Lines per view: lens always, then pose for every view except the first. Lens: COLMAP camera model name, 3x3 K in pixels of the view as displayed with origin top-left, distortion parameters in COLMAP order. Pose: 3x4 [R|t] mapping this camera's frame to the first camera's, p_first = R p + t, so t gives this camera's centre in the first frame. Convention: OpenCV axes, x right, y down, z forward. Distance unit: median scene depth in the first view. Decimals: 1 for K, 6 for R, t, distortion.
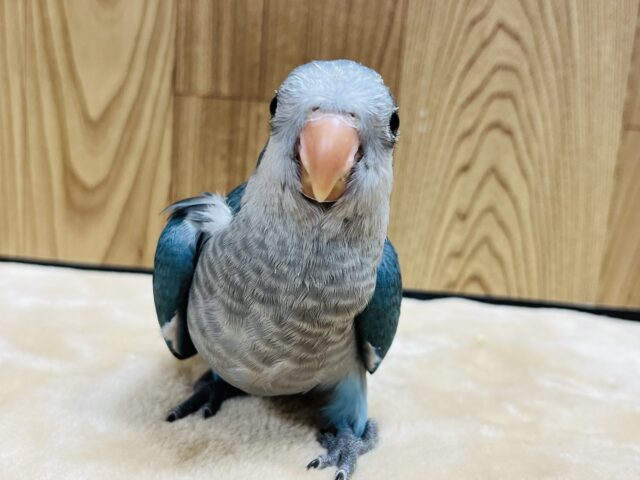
lens RADIAL K [[766.3, 0, 322.9], [0, 766.3, 241.0], [0, 0, 1]] dist [0.010119, 0.000000]
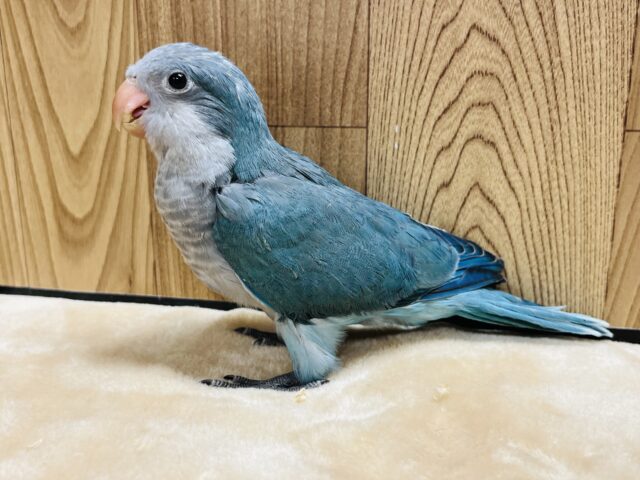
lens RADIAL K [[645.1, 0, 318.0], [0, 645.1, 232.4], [0, 0, 1]] dist [0.003535, 0.000000]
pose [[0.986065, -0.038382, -0.161874, 0.158771], [0.046305, 0.997892, 0.045459, -0.080991], [0.159788, -0.052321, 0.985764, 0.203777]]
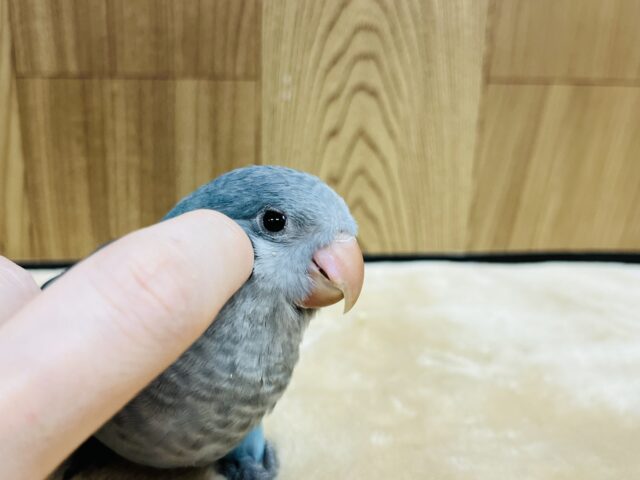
lens RADIAL K [[766.3, 0, 318.3], [0, 766.3, 242.5], [0, 0, 1]] dist [0.010119, 0.000000]
pose [[0.982960, -0.102286, 0.152730, 0.000527], [0.076702, 0.983324, 0.164898, -0.121061], [-0.167050, -0.150374, 0.974414, 0.017911]]
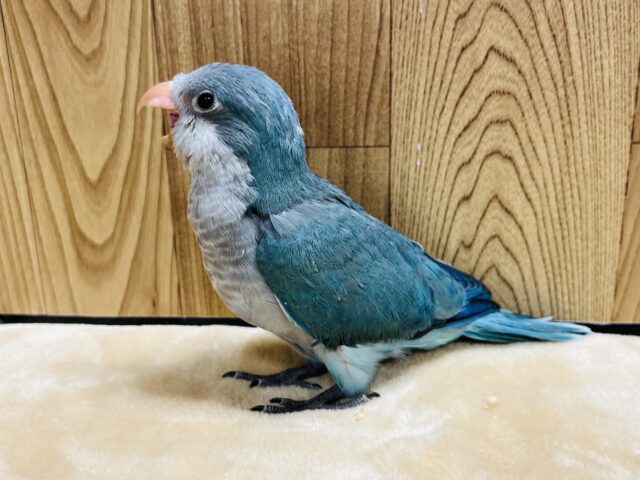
lens RADIAL K [[645.1, 0, 316.3], [0, 645.1, 232.9], [0, 0, 1]] dist [0.003535, 0.000000]
pose [[0.993846, -0.083640, -0.072622, 0.052240], [0.089623, 0.992473, 0.083457, -0.138115], [0.065096, -0.089452, 0.993862, 0.168348]]
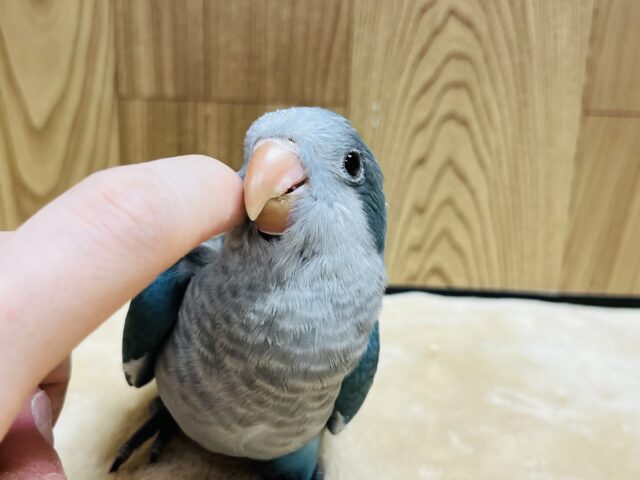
lens RADIAL K [[766.3, 0, 317.4], [0, 766.3, 244.0], [0, 0, 1]] dist [0.010119, 0.000000]
pose [[0.998942, -0.045142, -0.008758, 0.058164], [0.045801, 0.993724, 0.102054, -0.097021], [0.004097, -0.102347, 0.994740, 0.020062]]
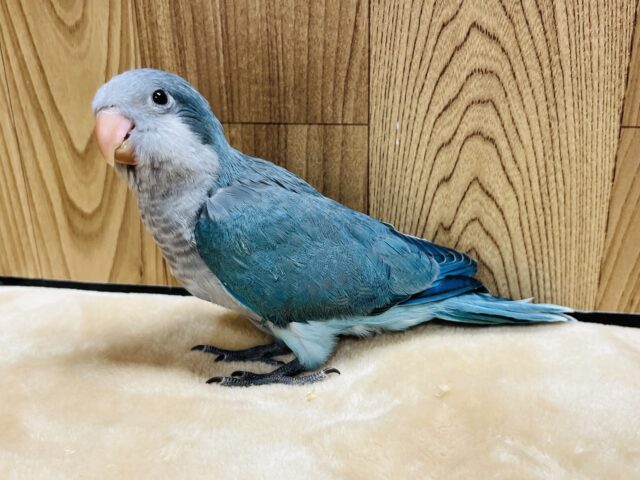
lens RADIAL K [[645.1, 0, 320.1], [0, 645.1, 235.8], [0, 0, 1]] dist [0.003535, 0.000000]
pose [[0.986401, -0.044152, -0.158315, 0.156431], [0.068706, 0.985811, 0.153155, -0.161148], [0.149307, -0.161950, 0.975438, 0.184135]]
